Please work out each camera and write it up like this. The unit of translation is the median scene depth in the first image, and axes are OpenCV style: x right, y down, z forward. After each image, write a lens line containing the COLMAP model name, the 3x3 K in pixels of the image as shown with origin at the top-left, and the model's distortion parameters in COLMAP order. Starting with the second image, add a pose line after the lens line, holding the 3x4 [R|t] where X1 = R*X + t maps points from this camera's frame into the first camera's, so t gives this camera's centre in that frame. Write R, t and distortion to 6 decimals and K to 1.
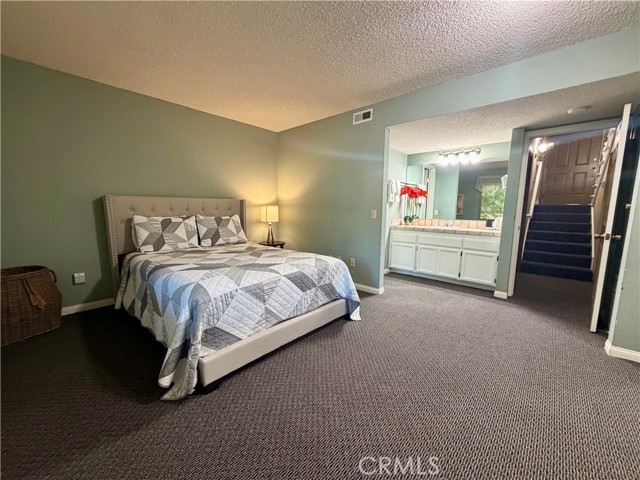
lens RADIAL K [[253.8, 0, 318.8], [0, 253.8, 241.0], [0, 0, 1]] dist [-0.000189, -0.000354]
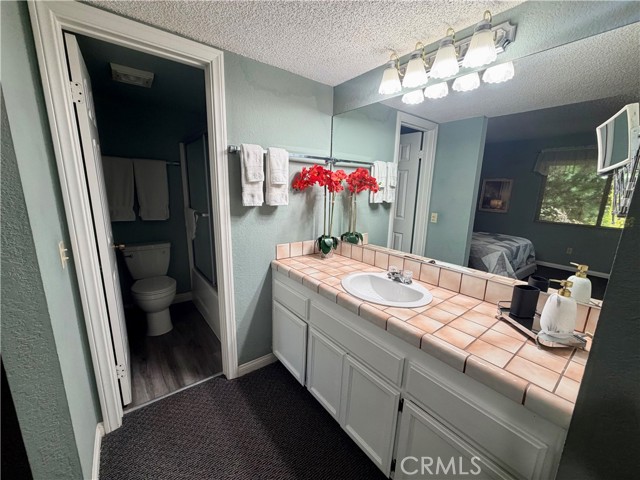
lens RADIAL K [[253.8, 0, 318.8], [0, 253.8, 241.0], [0, 0, 1]] dist [-0.000189, -0.000354]
pose [[0.985082, 0.049466, -0.164823, 0.736659], [-0.037452, 0.996463, 0.075220, -0.219571], [0.167961, -0.067925, 0.983451, 1.034843]]
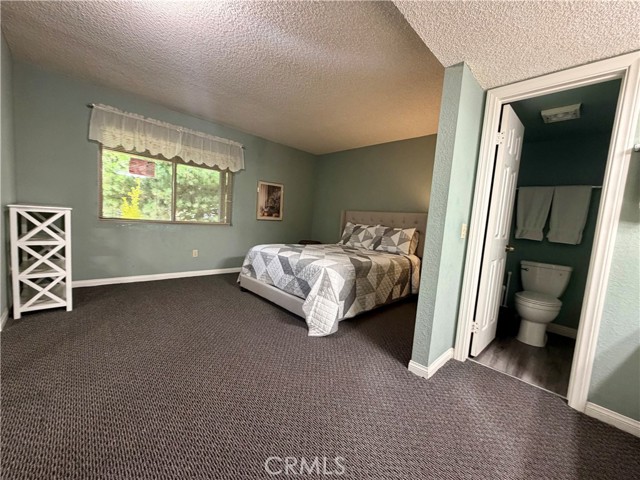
lens RADIAL K [[253.8, 0, 318.8], [0, 253.8, 241.0], [0, 0, 1]] dist [-0.000189, -0.000354]
pose [[-0.067529, 0.076004, -0.994818, 1.021078], [-0.204954, 0.974773, 0.088385, -0.096313], [0.976439, 0.209861, -0.050248, 1.008831]]
